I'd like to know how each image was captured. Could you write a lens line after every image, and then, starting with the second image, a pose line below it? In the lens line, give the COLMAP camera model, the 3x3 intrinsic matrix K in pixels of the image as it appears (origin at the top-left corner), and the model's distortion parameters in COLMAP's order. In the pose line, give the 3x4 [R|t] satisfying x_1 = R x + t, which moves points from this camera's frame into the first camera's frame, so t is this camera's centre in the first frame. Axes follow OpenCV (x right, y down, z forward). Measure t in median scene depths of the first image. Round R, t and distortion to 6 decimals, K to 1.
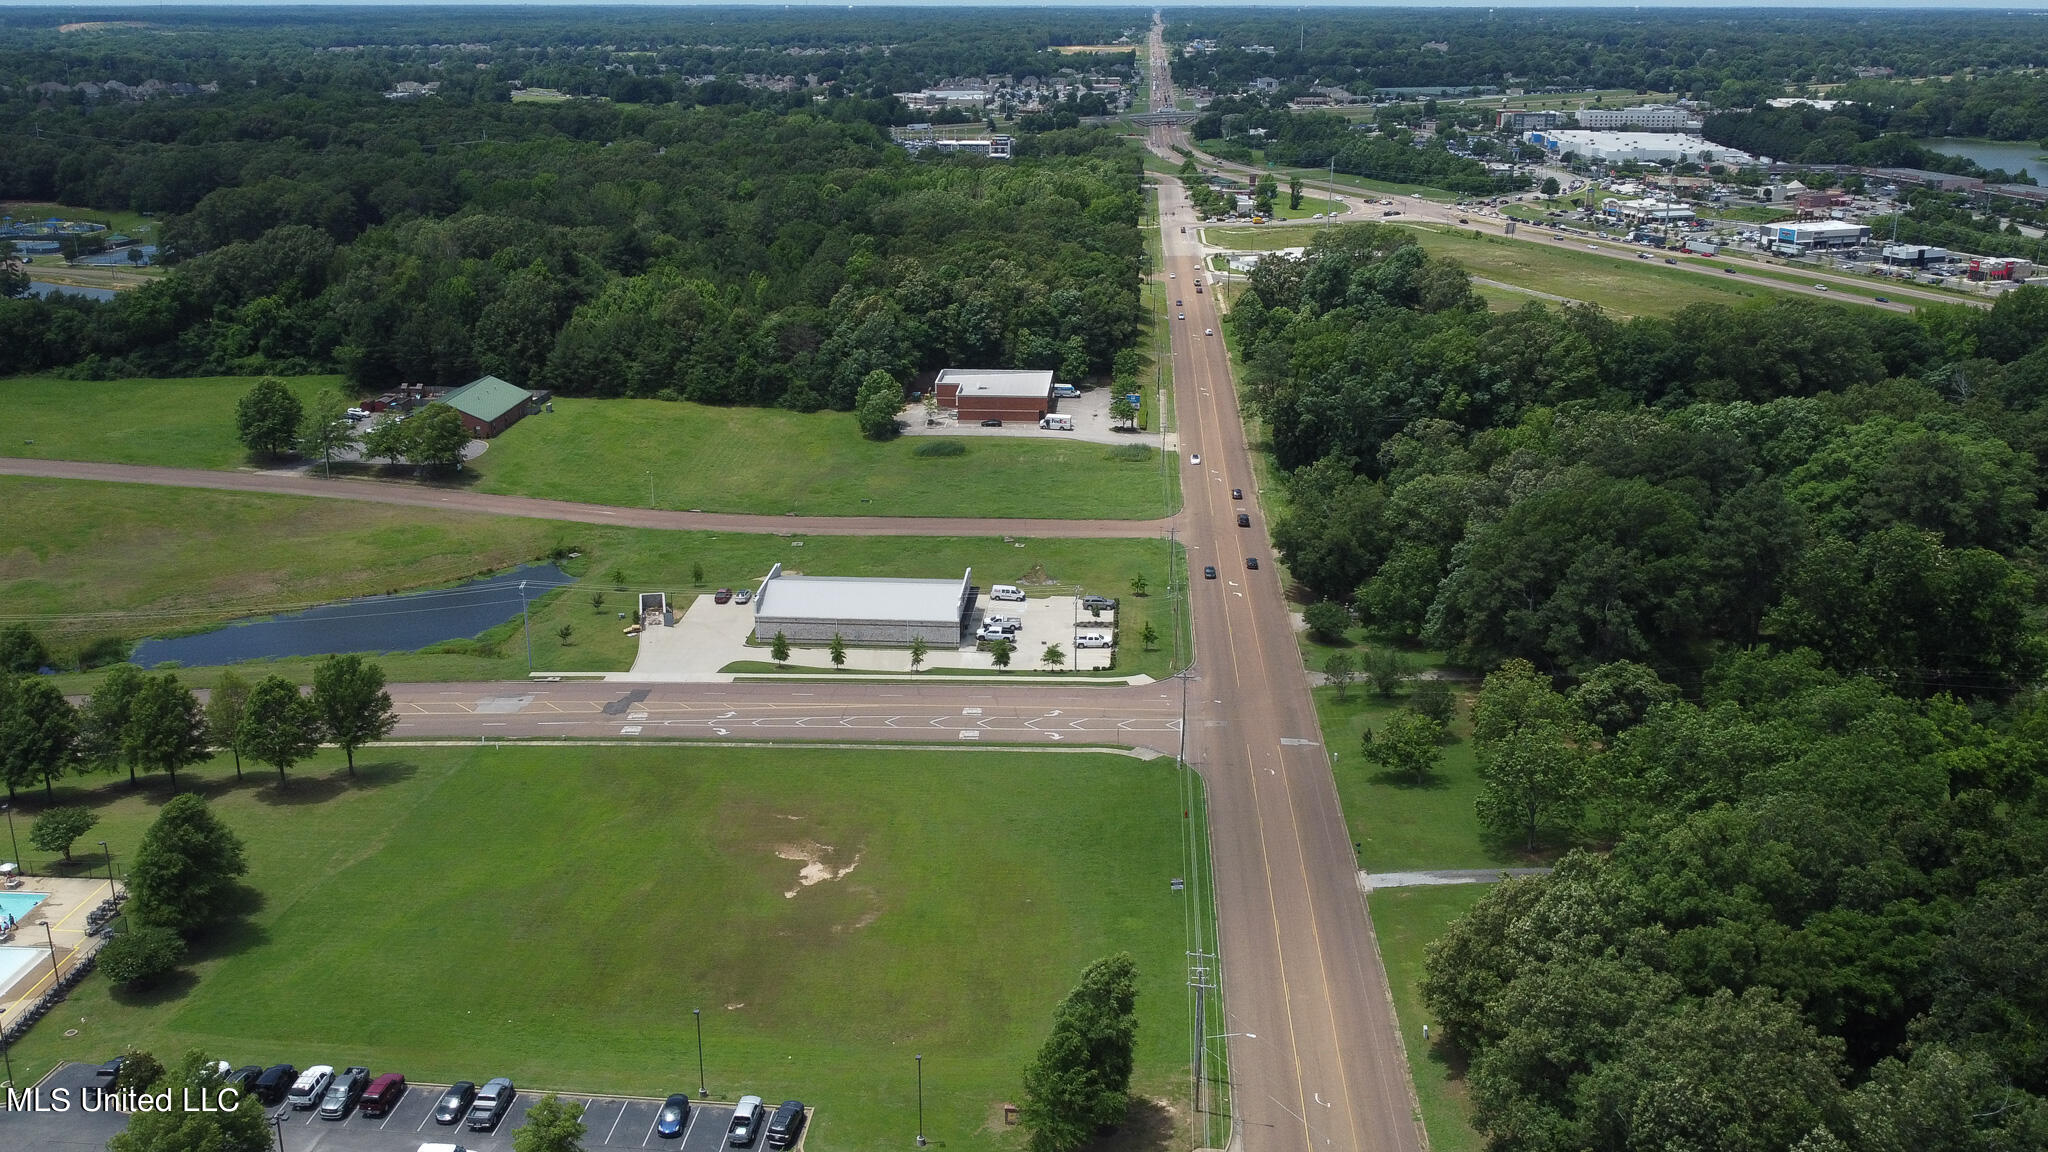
lens RADIAL K [[1747.2, 0, 1024.0], [0, 1747.2, 576.0], [0, 0, 1]] dist [-0.000892, -0.004337]
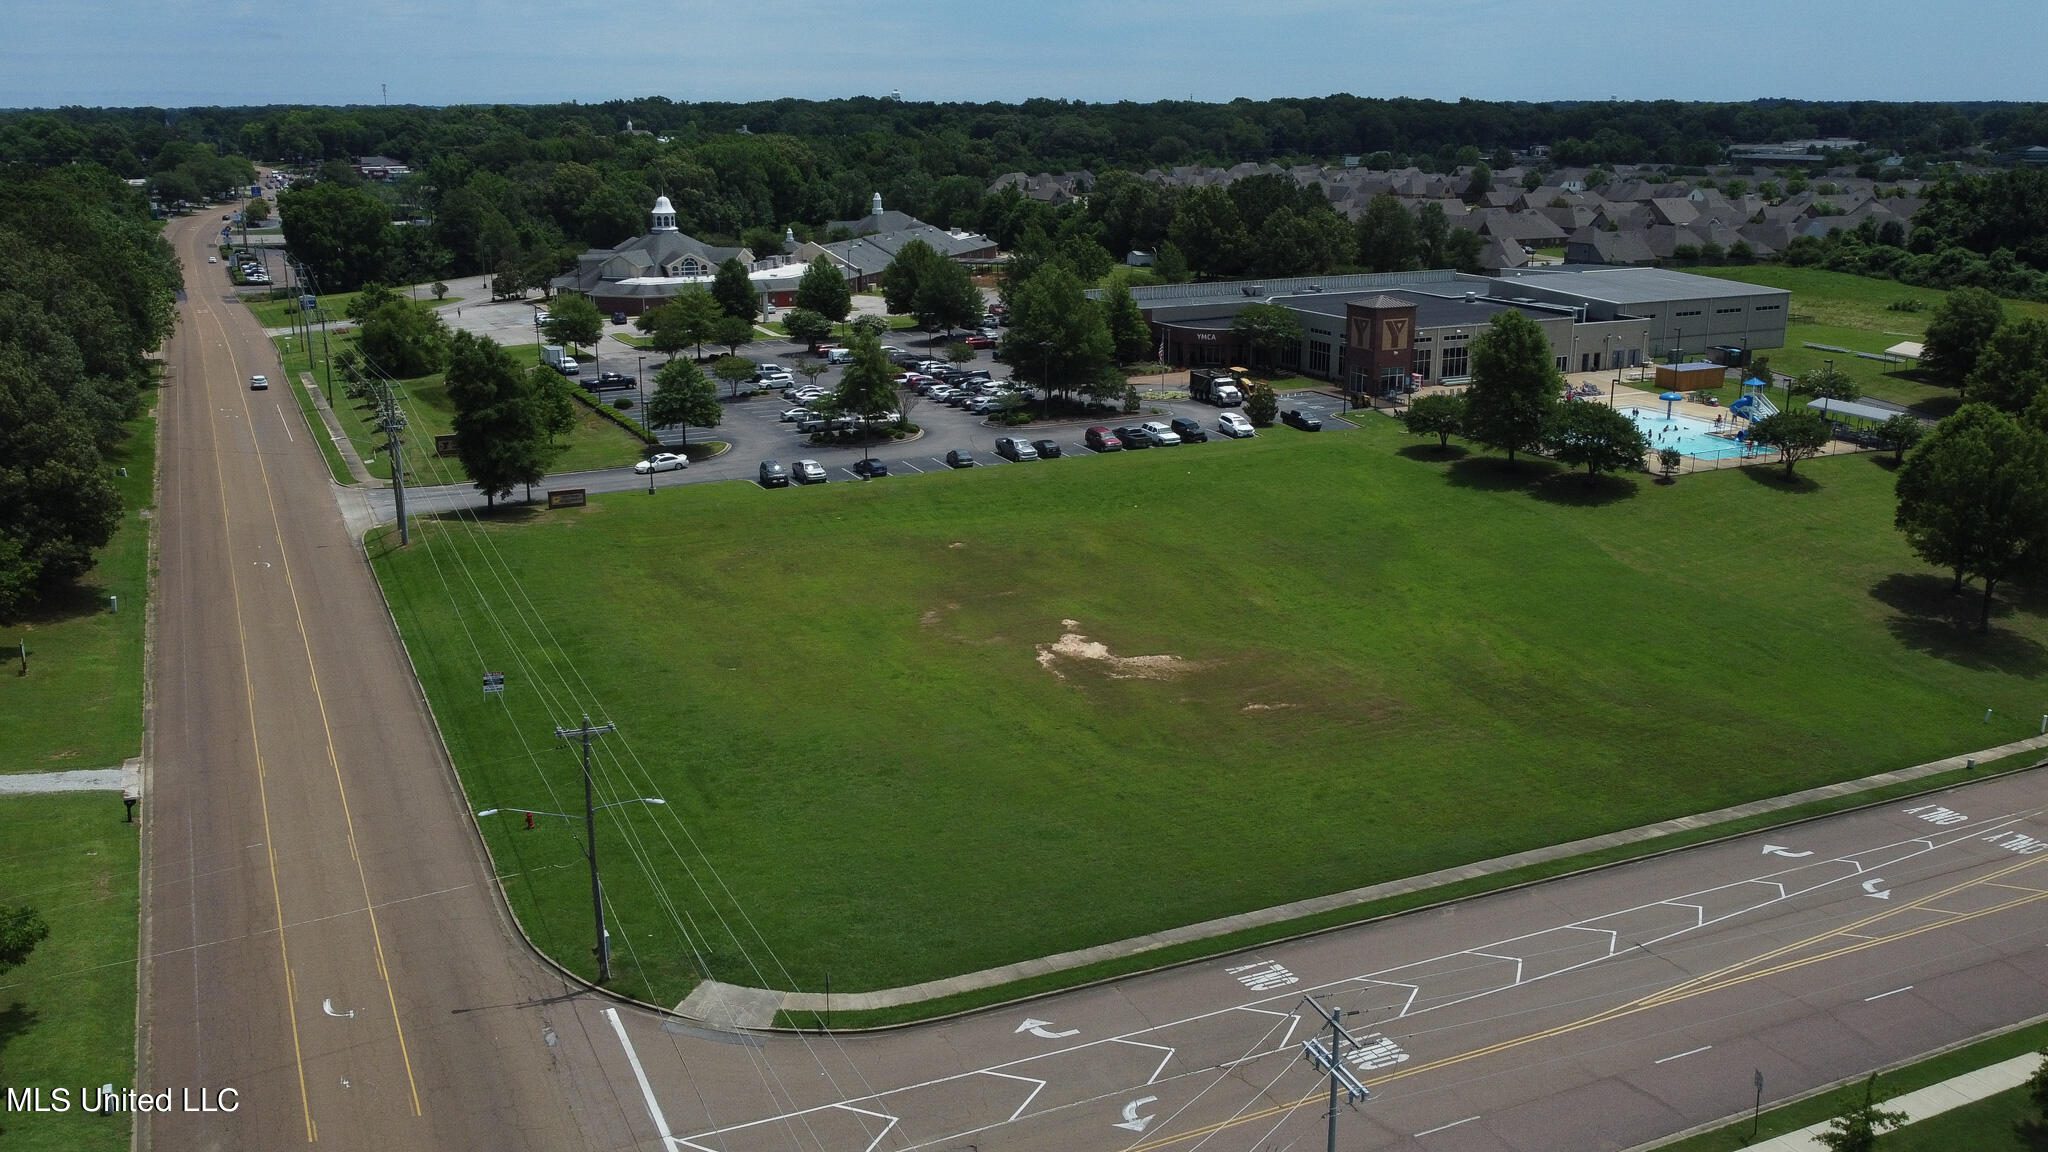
lens RADIAL K [[1708.0, 0, 1016.8], [0, 1708.0, 577.3], [0, 0, 1]] dist [-0.001113, 0.002834]
pose [[-0.871888, 0.130883, -0.471890, 0.165388], [-0.153043, 0.842528, 0.516453, -0.146862], [0.465176, 0.522509, -0.714560, 1.212506]]
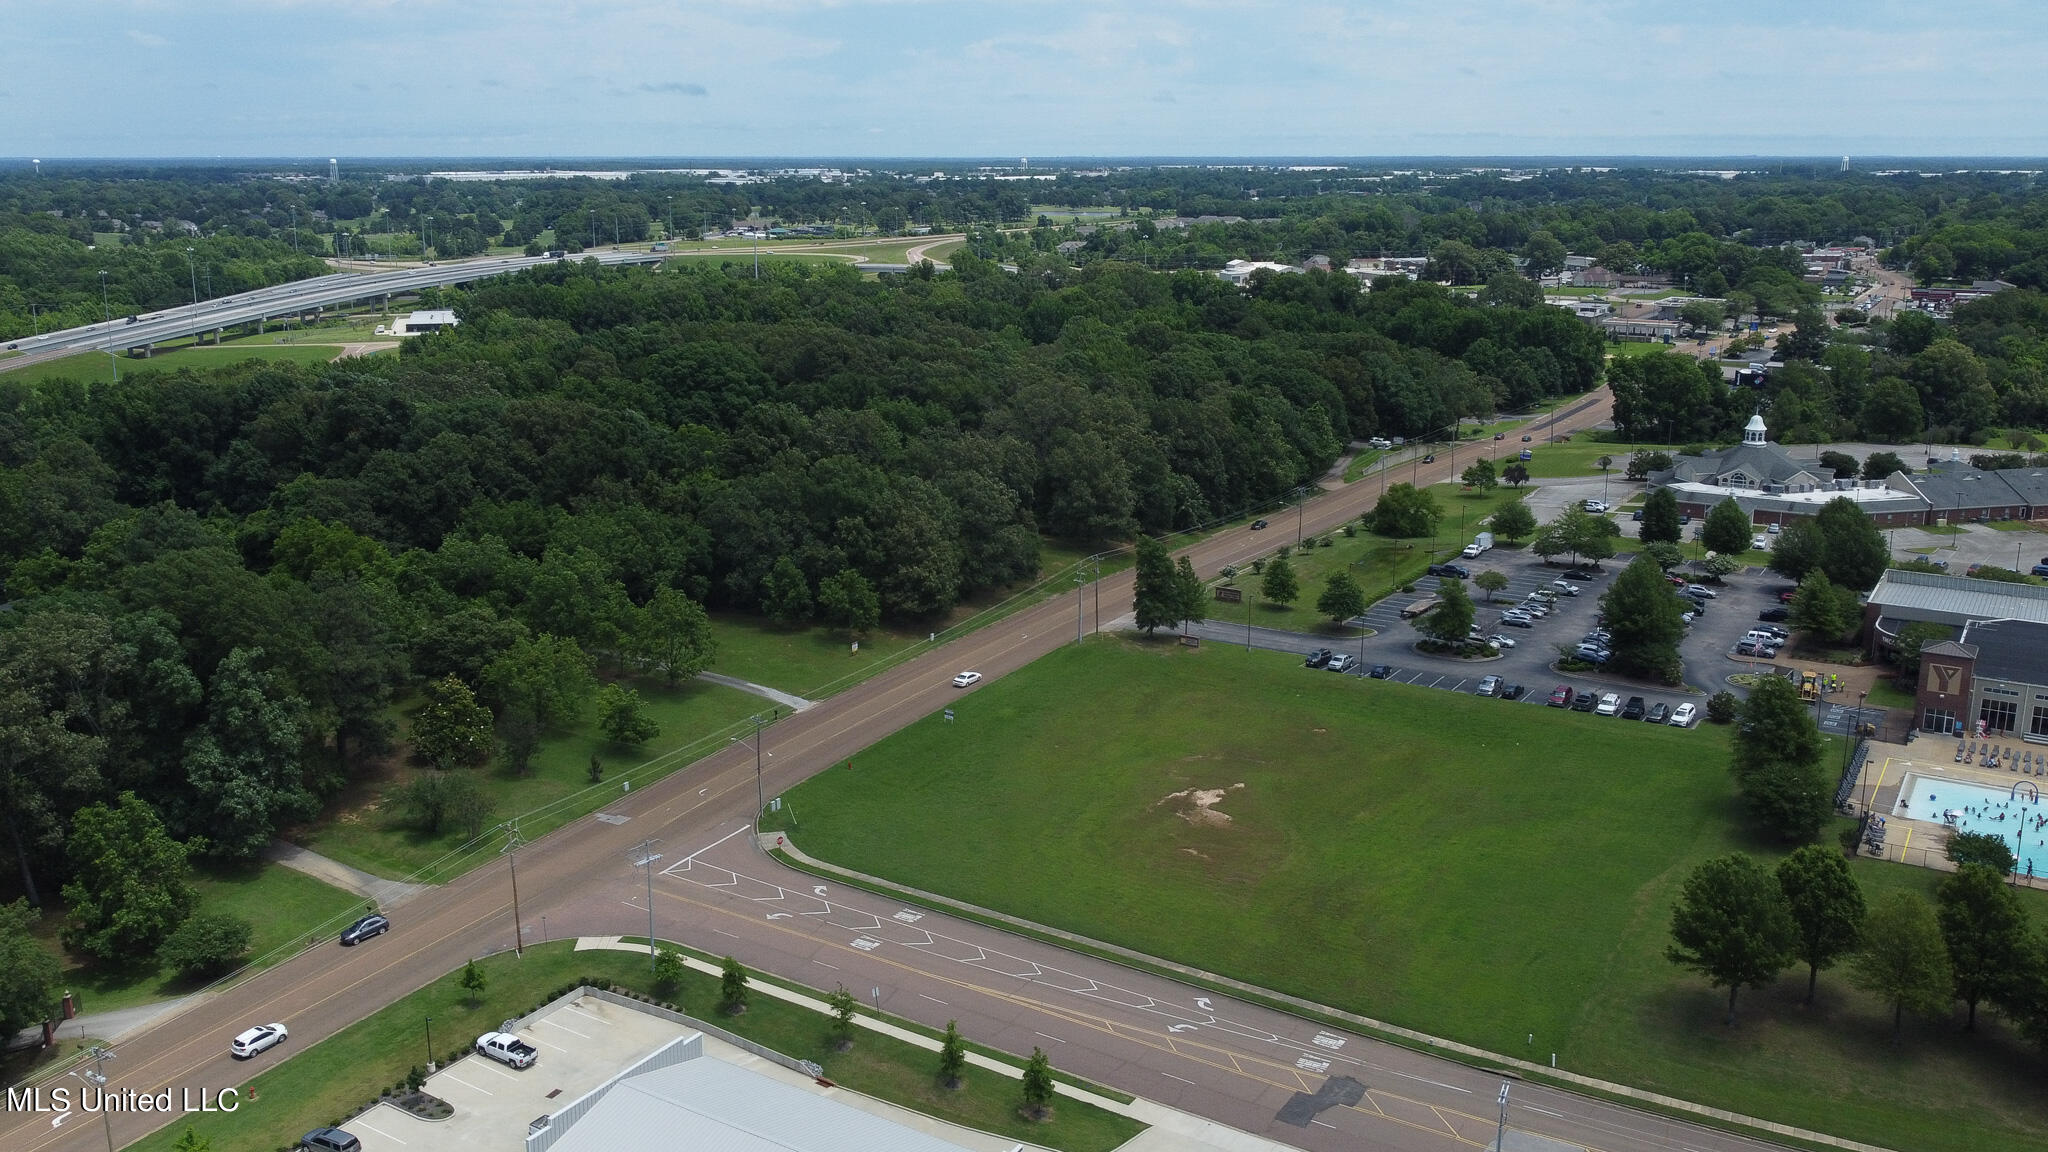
lens RADIAL K [[1747.2, 0, 1024.0], [0, 1747.2, 576.0], [0, 0, 1]] dist [-0.000892, -0.004337]
pose [[-0.882730, -0.116465, 0.455218, -0.420218], [0.143040, 0.856210, 0.496430, -0.422950], [-0.447579, 0.503329, -0.739143, 1.512908]]
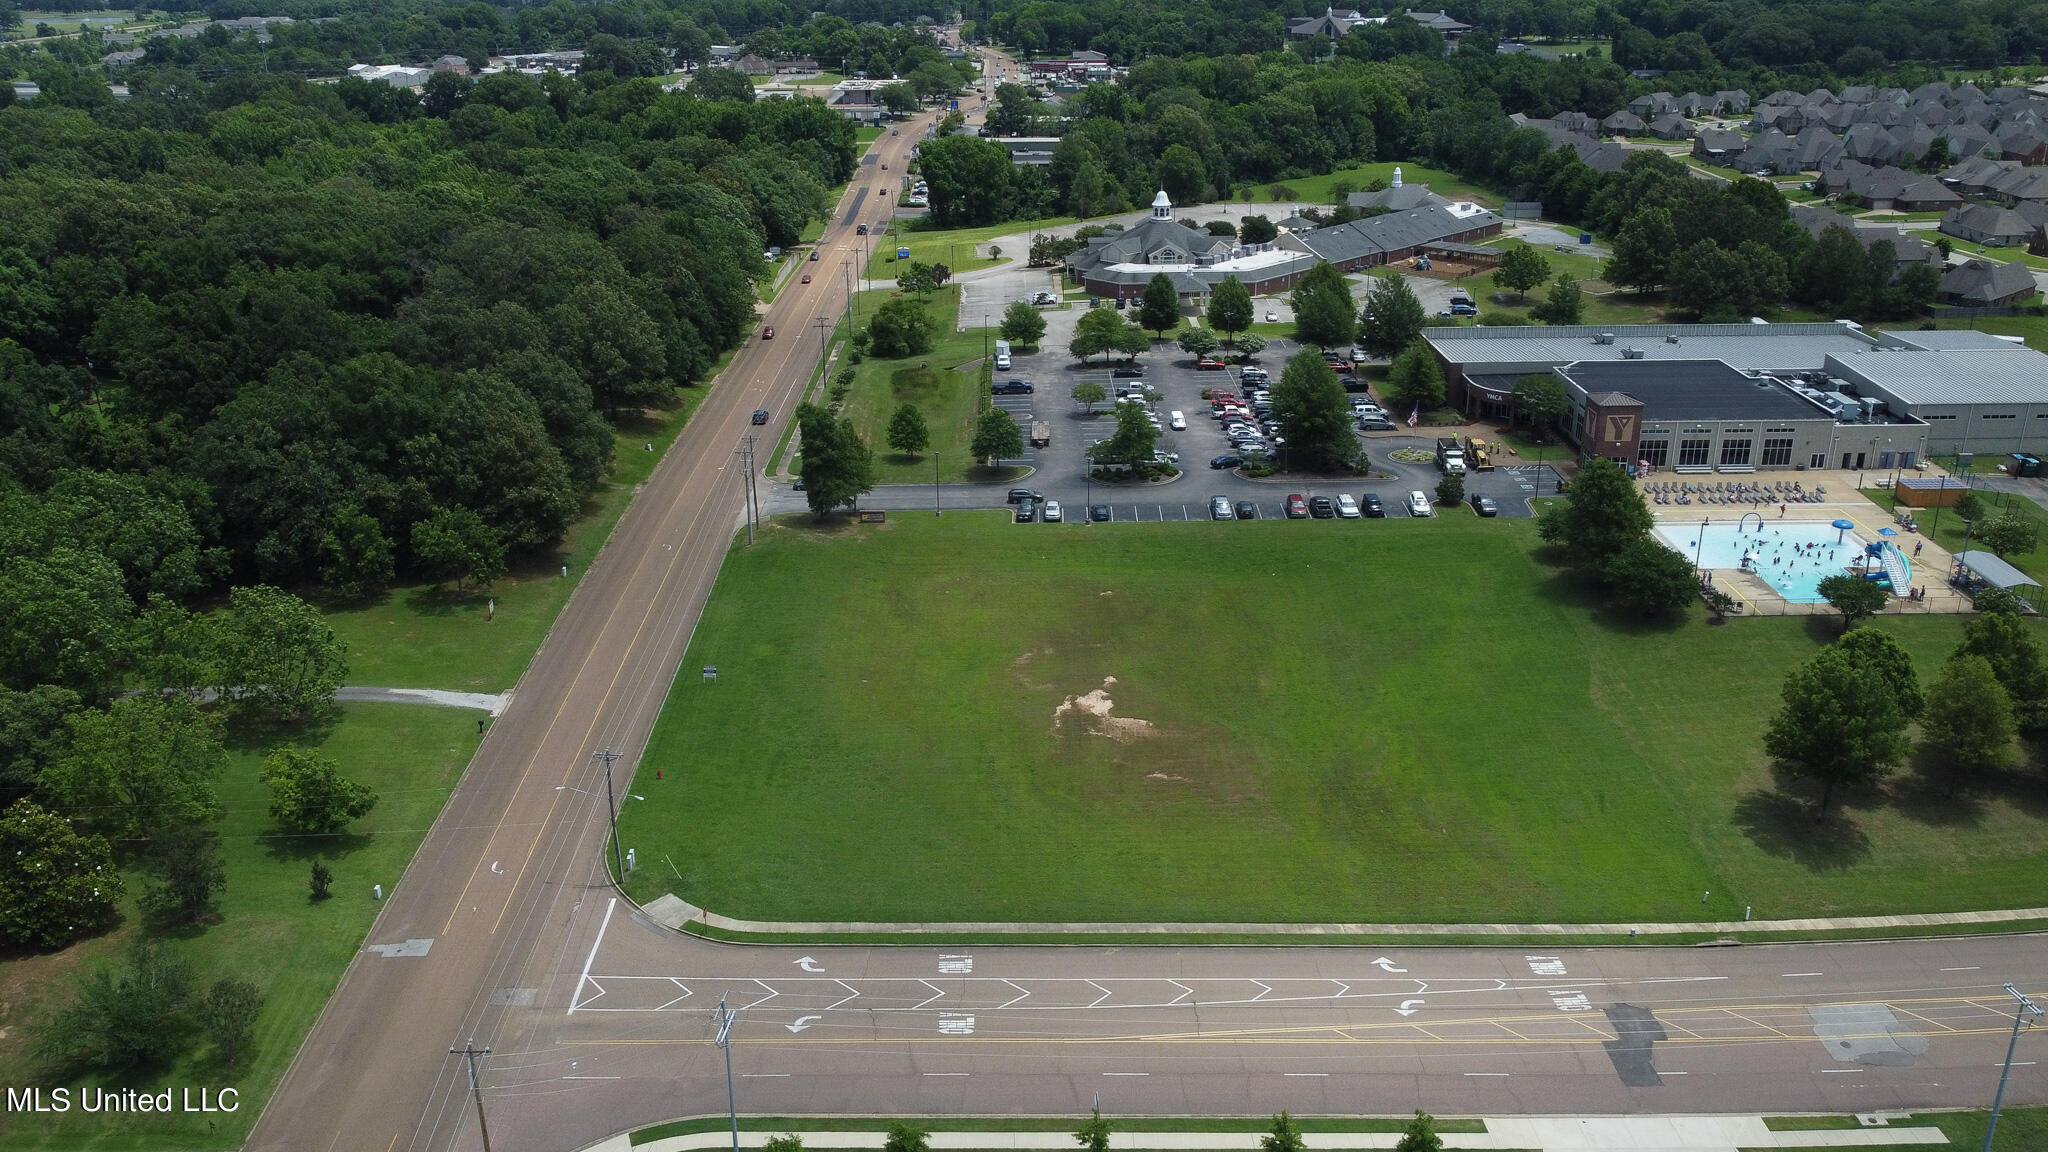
lens RADIAL K [[1634.8, 0, 1020.6], [0, 1634.8, 604.6], [0, 0, 1]] dist [0.002820, 0.000330]
pose [[-0.997416, 0.033055, -0.063790, -0.022718], [-0.016312, 0.760502, 0.649130, -0.364272], [0.069970, 0.648493, -0.757998, 1.375971]]
